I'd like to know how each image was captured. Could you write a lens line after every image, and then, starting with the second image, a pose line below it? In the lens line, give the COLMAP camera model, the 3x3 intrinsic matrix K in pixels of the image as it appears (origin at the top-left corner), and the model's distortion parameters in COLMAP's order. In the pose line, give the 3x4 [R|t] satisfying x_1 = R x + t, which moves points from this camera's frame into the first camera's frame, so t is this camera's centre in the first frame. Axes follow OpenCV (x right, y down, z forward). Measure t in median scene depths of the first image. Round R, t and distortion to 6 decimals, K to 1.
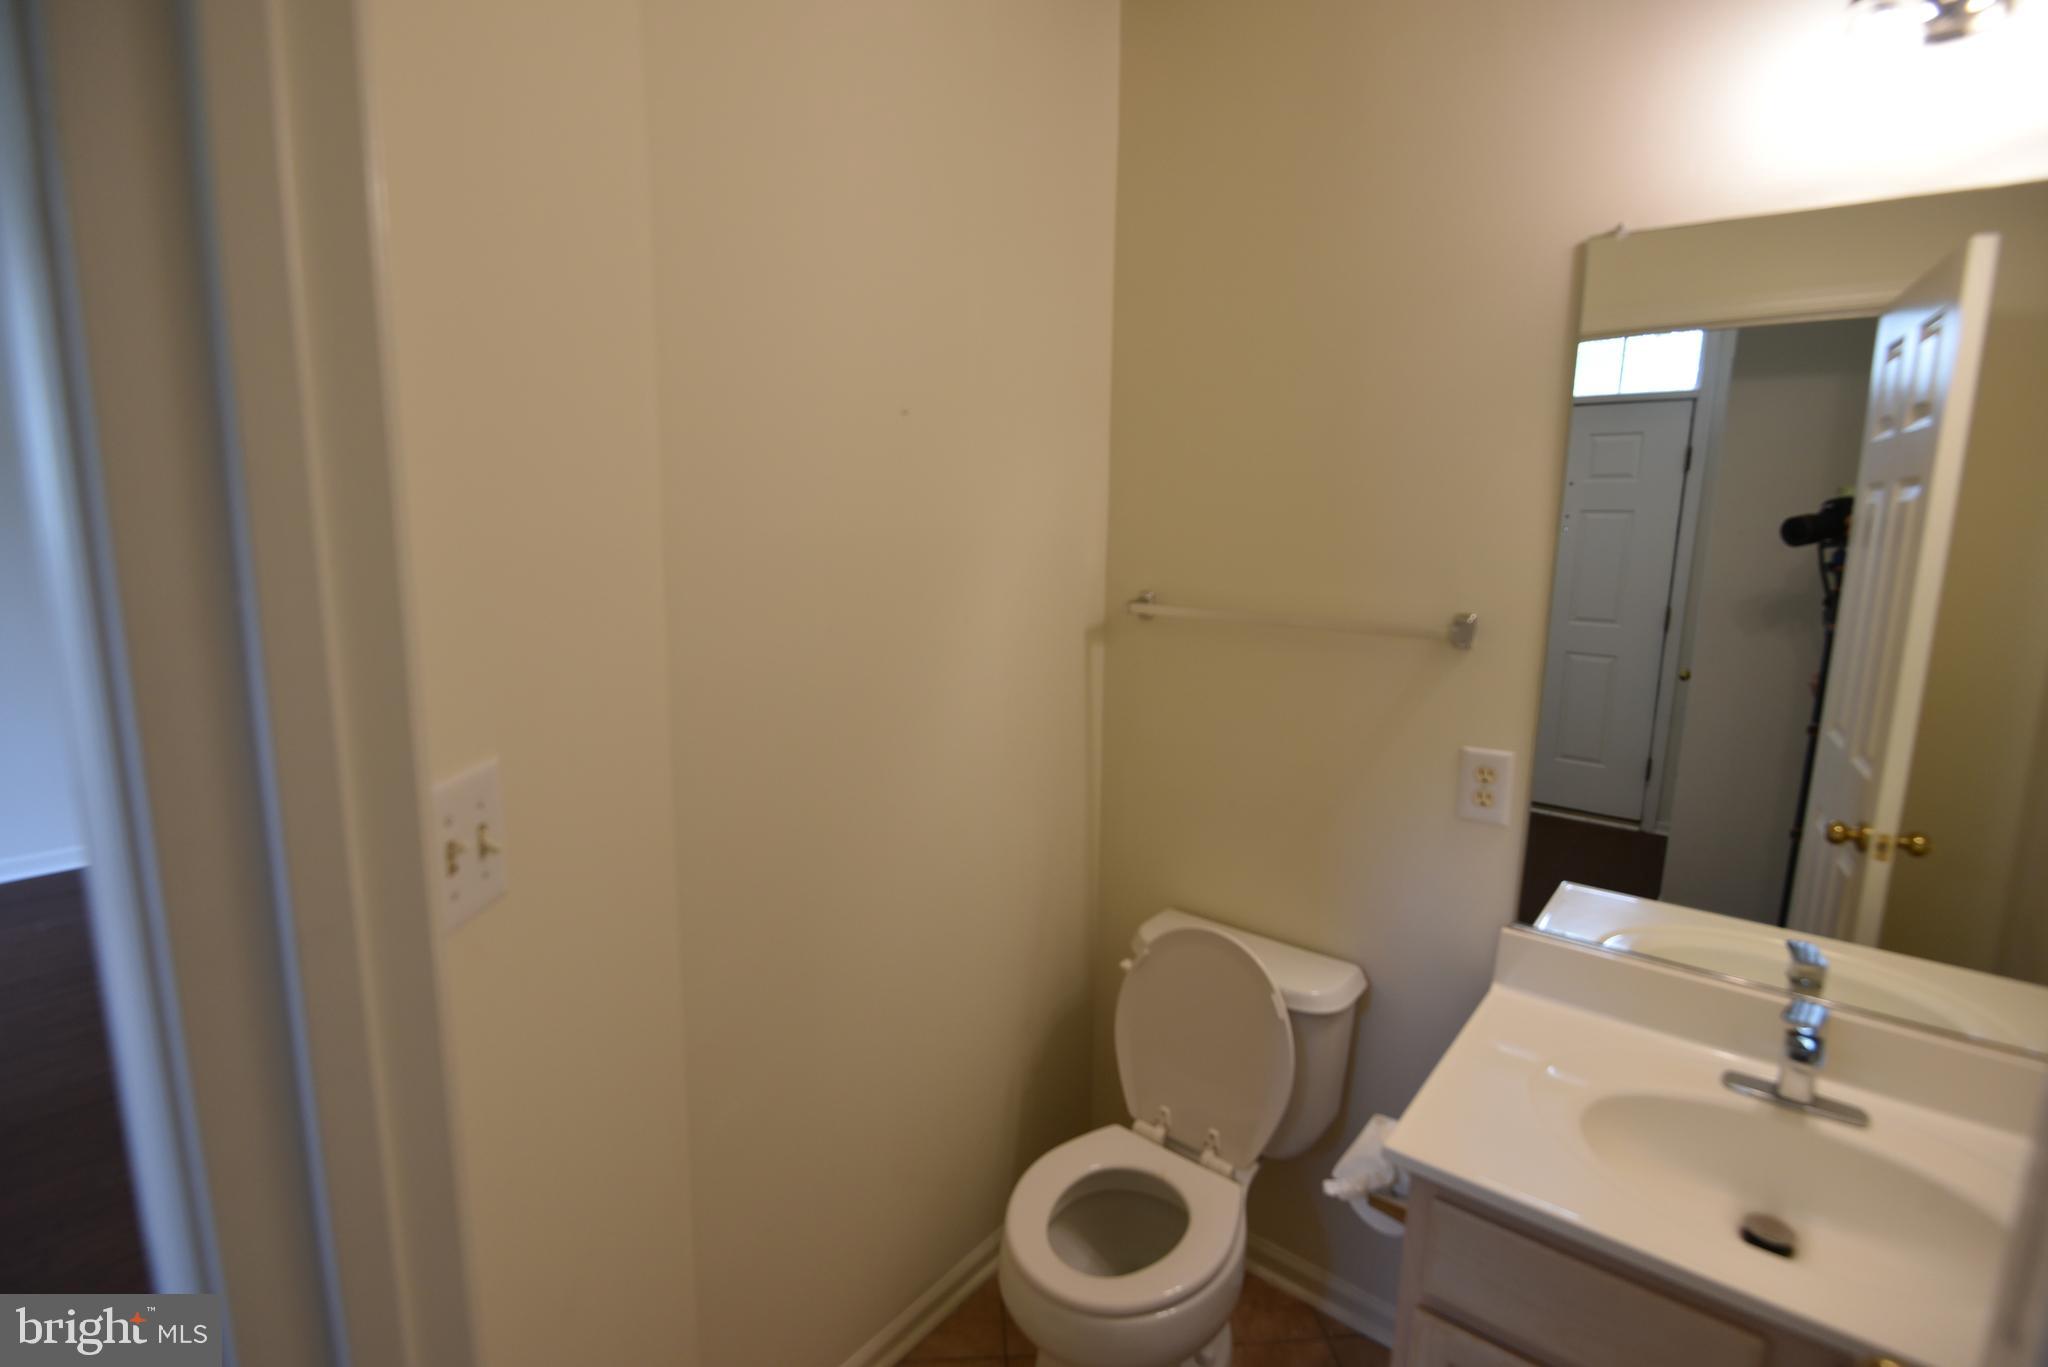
lens RADIAL K [[947.5, 0, 1011.5], [0, 947.5, 681.6], [0, 0, 1]] dist [-0.013484, -0.005049]
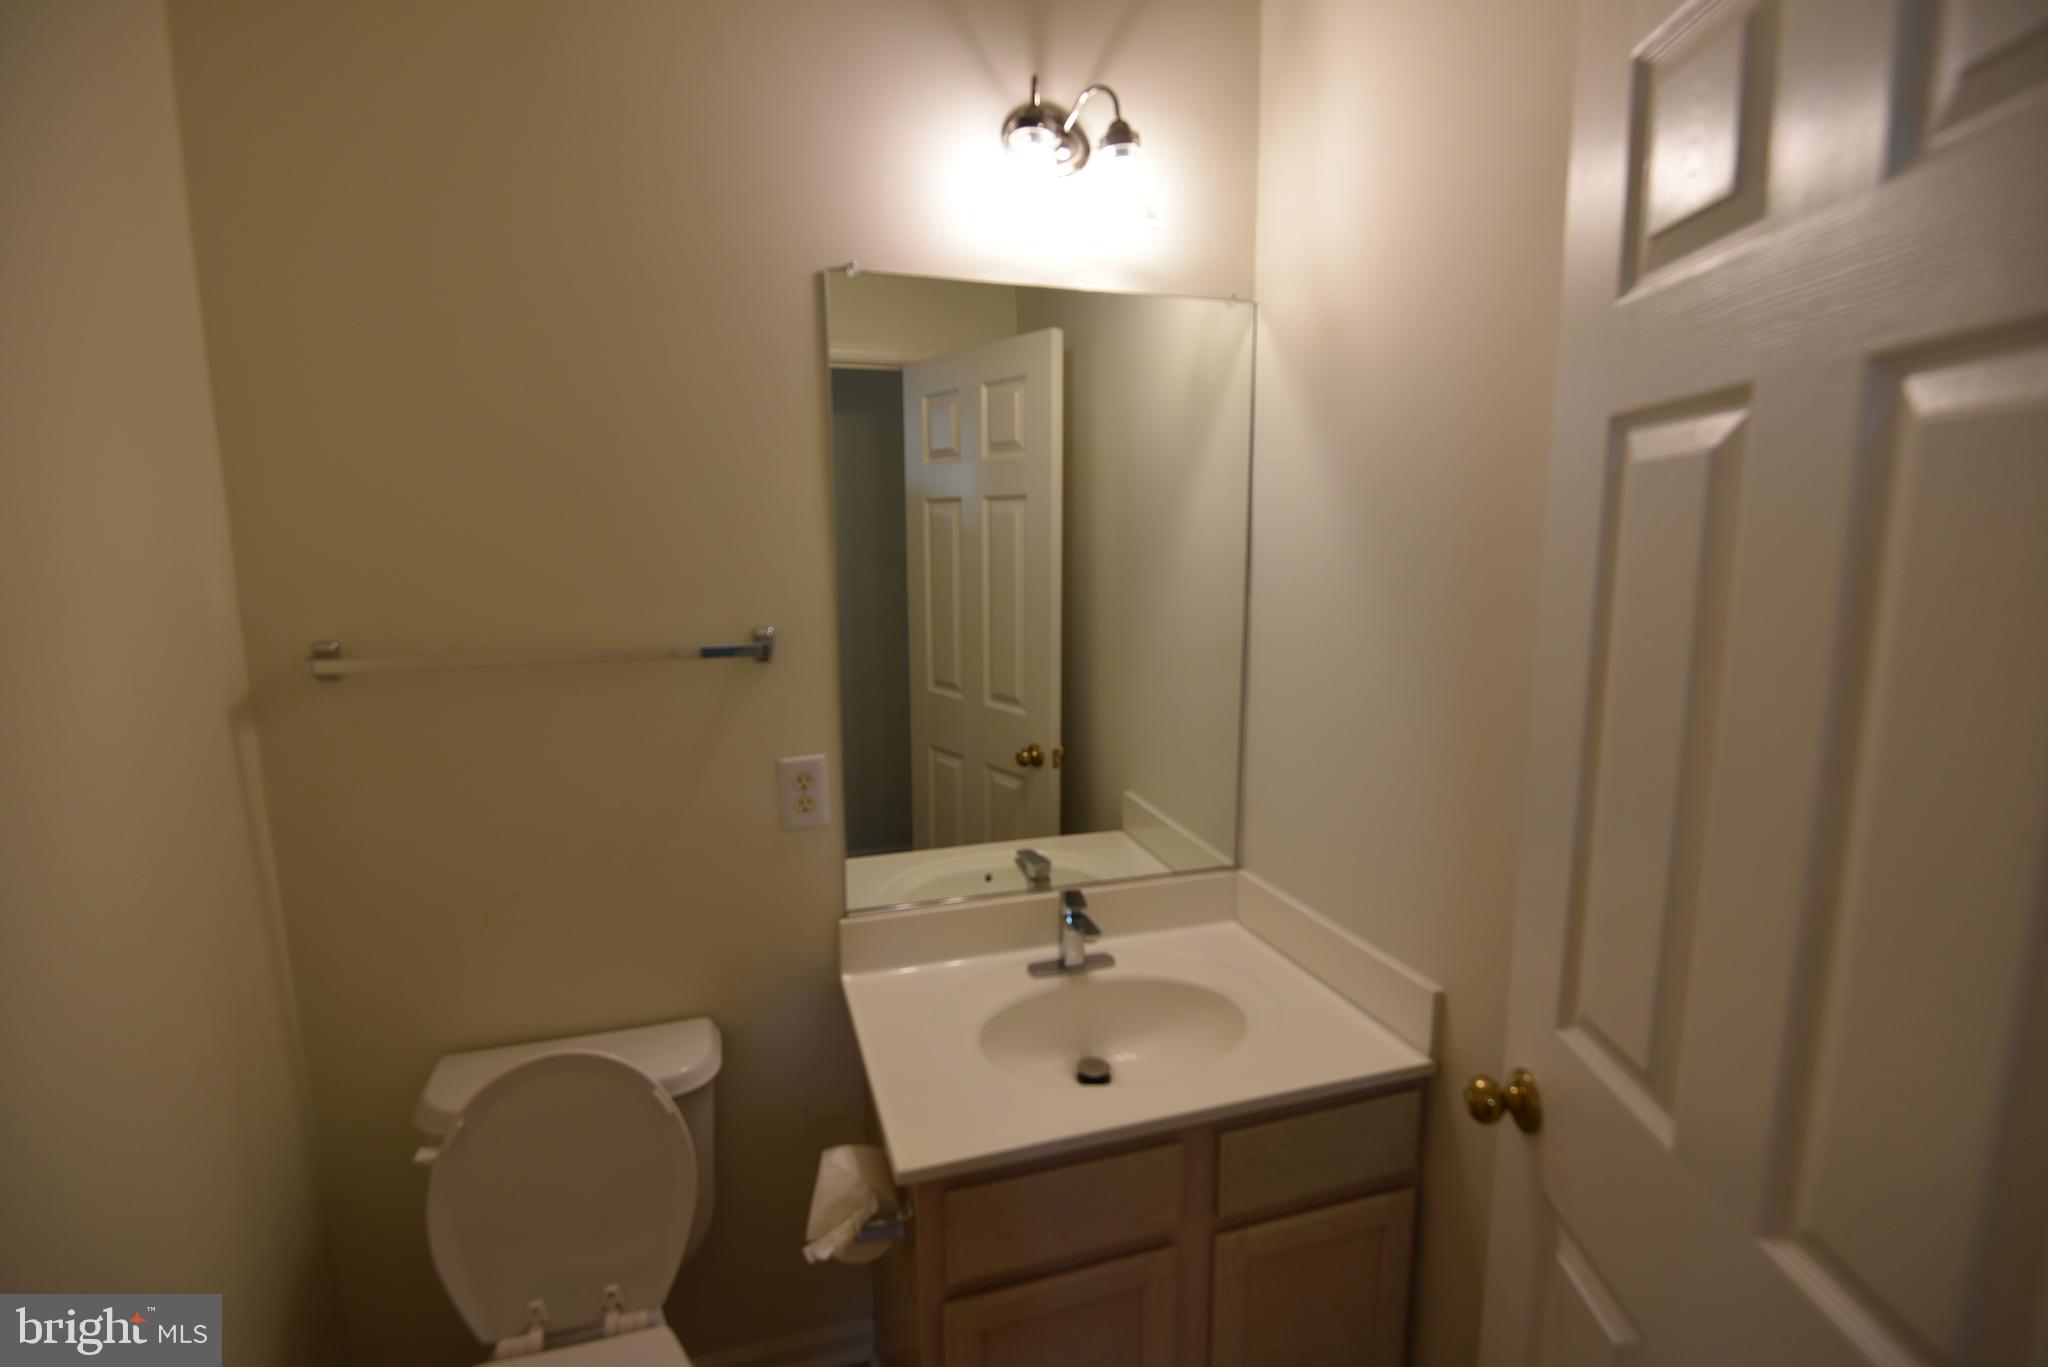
lens RADIAL K [[947.5, 0, 1056.6], [0, 947.5, 684.3], [0, 0, 1]] dist [-0.013484, -0.005049]
pose [[0.537646, -0.146688, 0.830313, -0.182358], [0.157926, 0.984842, 0.071727, -0.034241], [-0.828249, 0.092565, 0.552662, 0.197487]]
